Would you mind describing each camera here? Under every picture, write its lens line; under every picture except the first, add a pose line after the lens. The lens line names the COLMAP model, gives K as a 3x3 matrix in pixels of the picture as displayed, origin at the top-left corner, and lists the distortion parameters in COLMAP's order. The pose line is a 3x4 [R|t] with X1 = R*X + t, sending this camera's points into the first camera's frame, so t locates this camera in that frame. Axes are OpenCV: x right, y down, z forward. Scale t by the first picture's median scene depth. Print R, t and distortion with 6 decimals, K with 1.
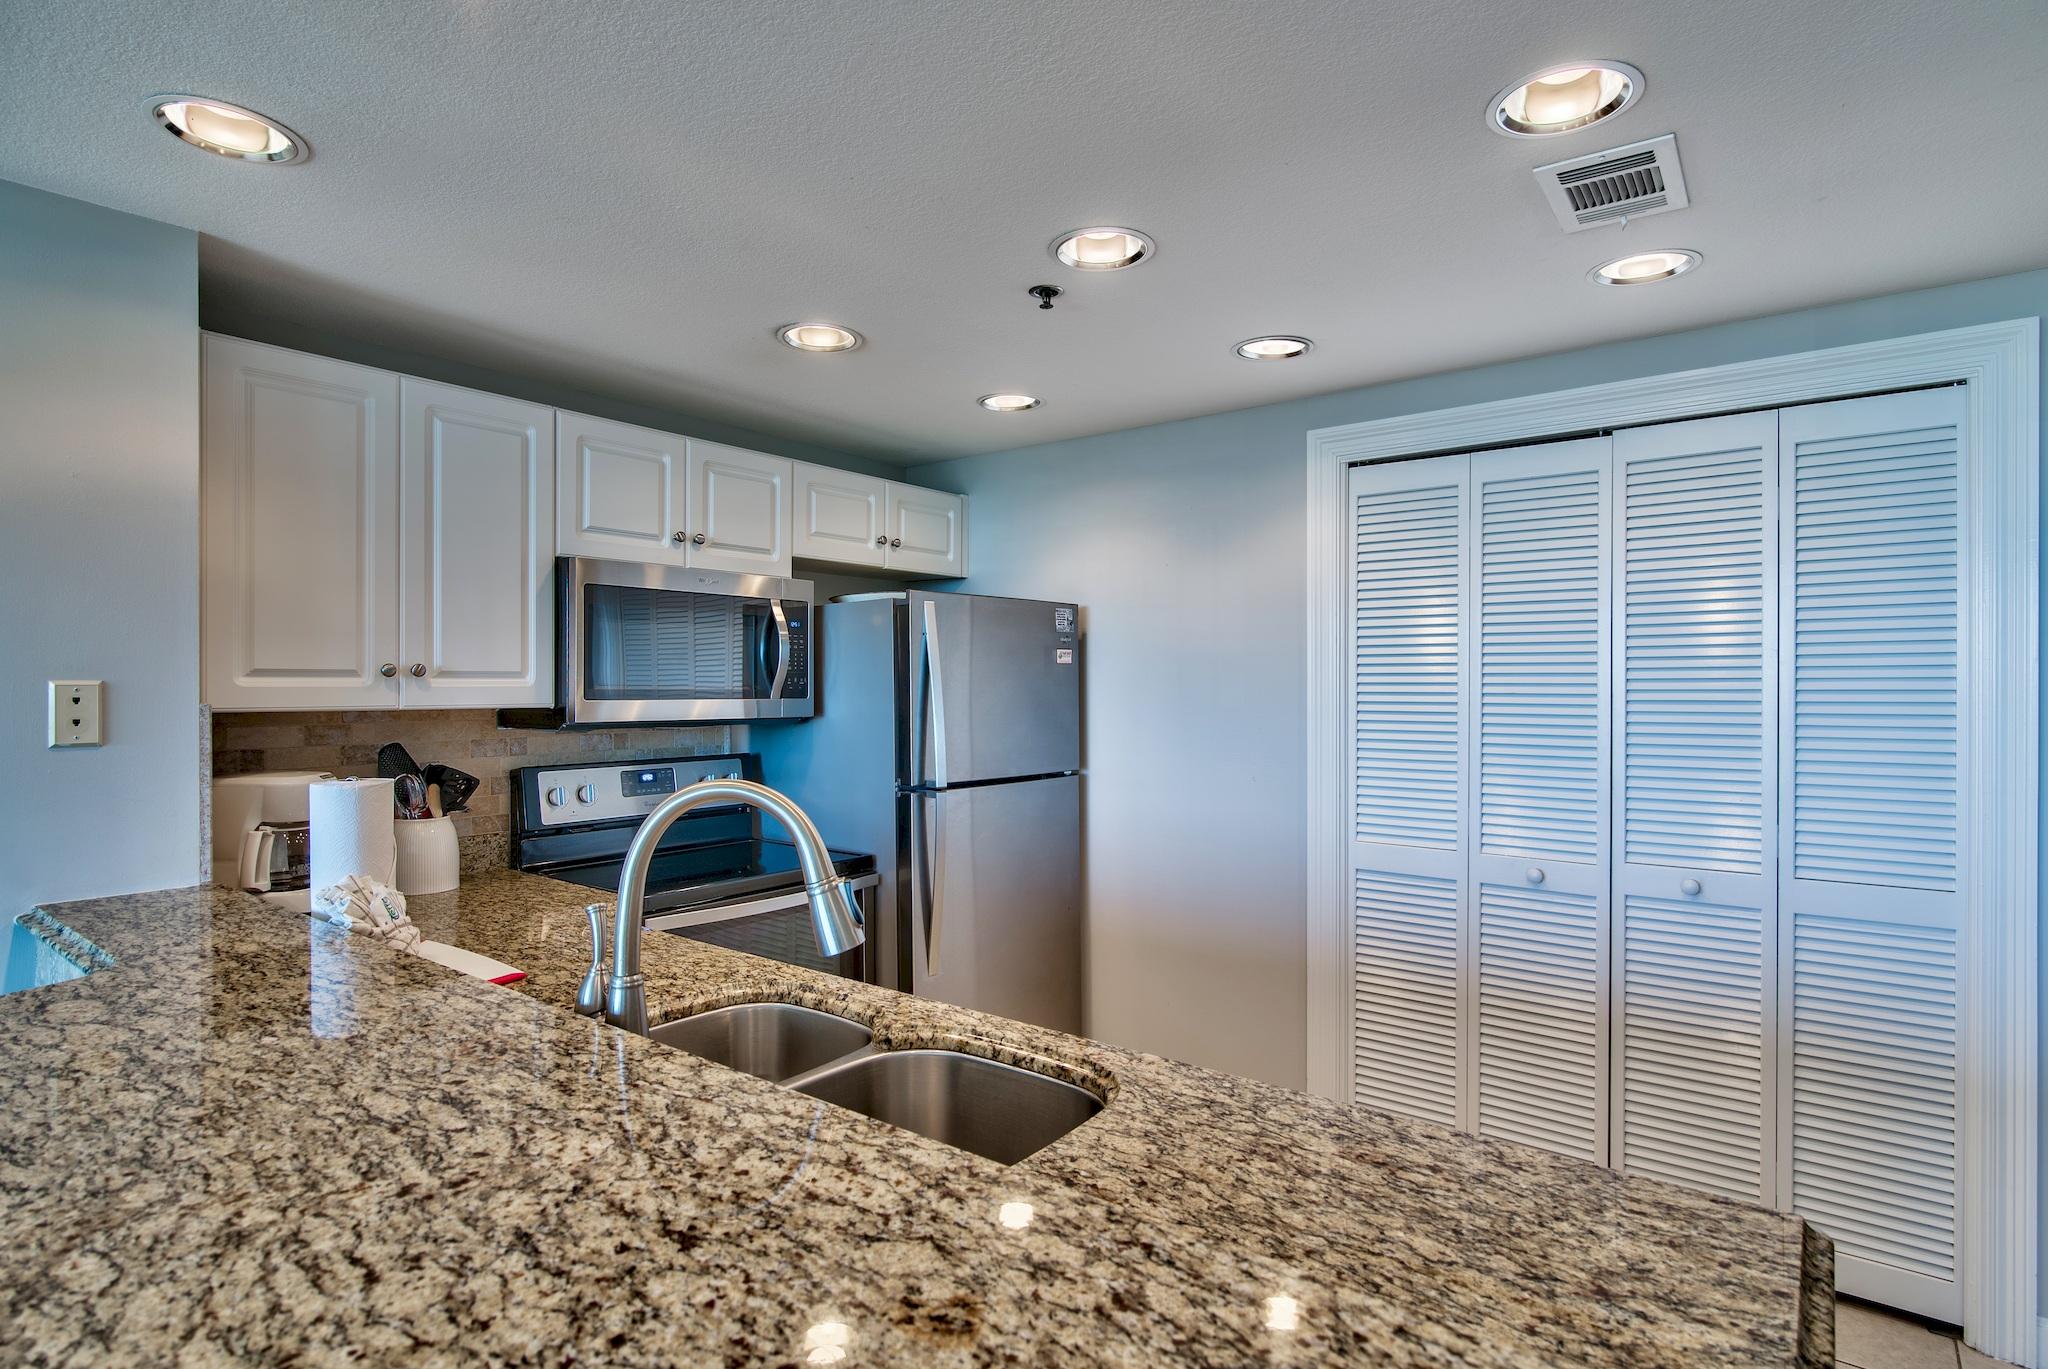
lens RADIAL K [[1038.6, 0, 1043.9], [0, 1038.6, 683.2], [0, 0, 1]] dist [-0.002922, -0.000685]
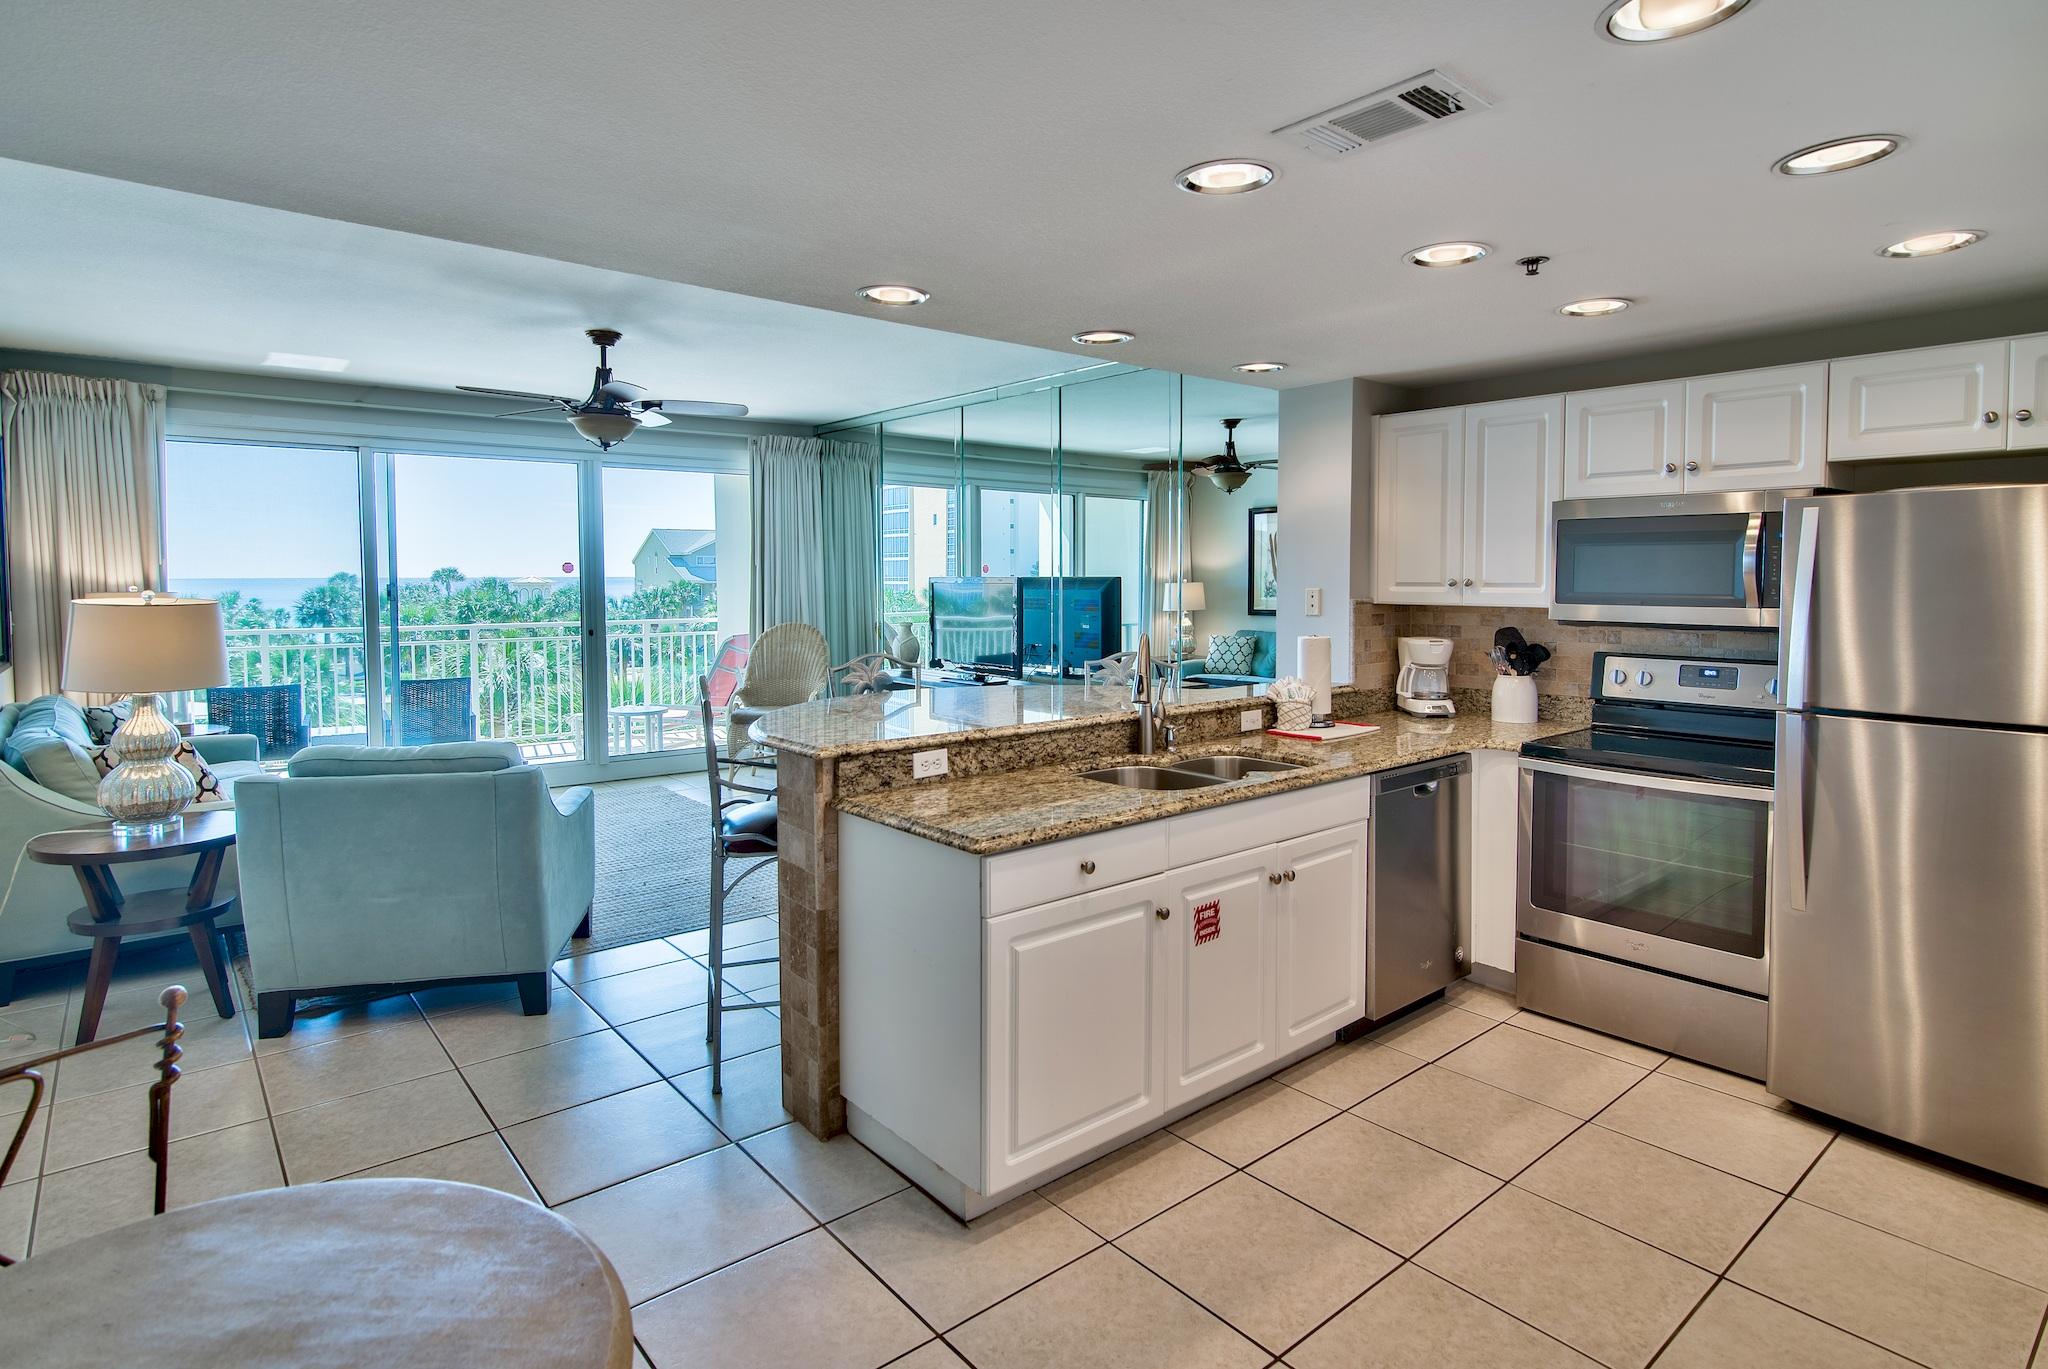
lens RADIAL K [[1079.5, 0, 1040.5], [0, 1079.5, 621.3], [0, 0, 1]] dist [-0.002490, -0.000390]
pose [[-0.195987, 0.044777, -0.979584, 1.016335], [0.003297, 0.998981, 0.045004, -0.025239], [0.980601, 0.005591, -0.195935, 0.549816]]
